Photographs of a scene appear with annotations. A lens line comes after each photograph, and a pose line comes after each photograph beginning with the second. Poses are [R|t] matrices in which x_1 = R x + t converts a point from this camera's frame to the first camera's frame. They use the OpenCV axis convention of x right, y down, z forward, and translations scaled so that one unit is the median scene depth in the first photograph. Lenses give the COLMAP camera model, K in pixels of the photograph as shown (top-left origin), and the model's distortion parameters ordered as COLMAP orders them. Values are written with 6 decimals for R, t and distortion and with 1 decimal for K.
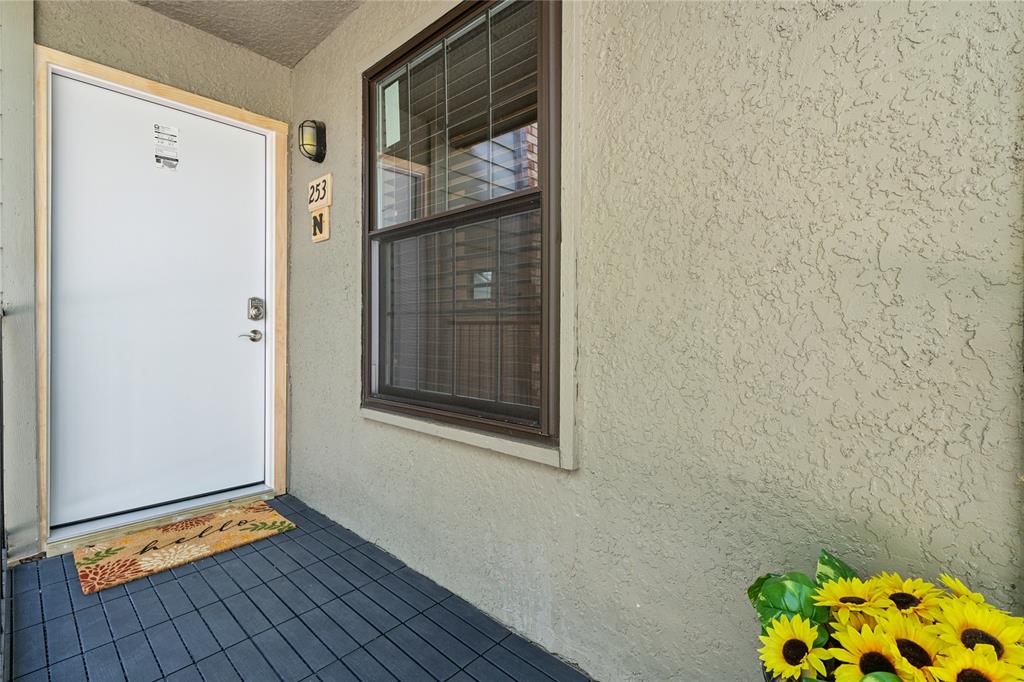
lens RADIAL K [[457.9, 0, 510.2], [0, 457.9, 327.5], [0, 0, 1]] dist [-0.001763, -0.000072]
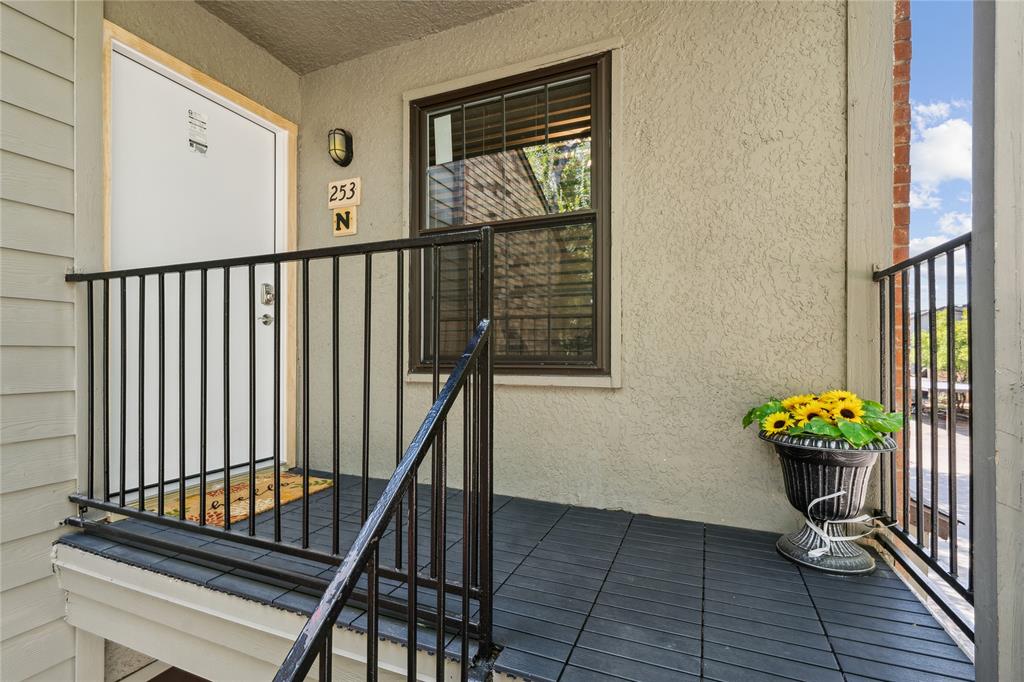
lens RADIAL K [[457.9, 0, 512.4], [0, 457.9, 346.8], [0, 0, 1]] dist [-0.001763, -0.000072]
pose [[0.941801, 0.002936, 0.336159, -0.829648], [0.000002, 0.999962, -0.008739, 0.198725], [-0.336172, 0.008231, 0.941765, -0.421494]]
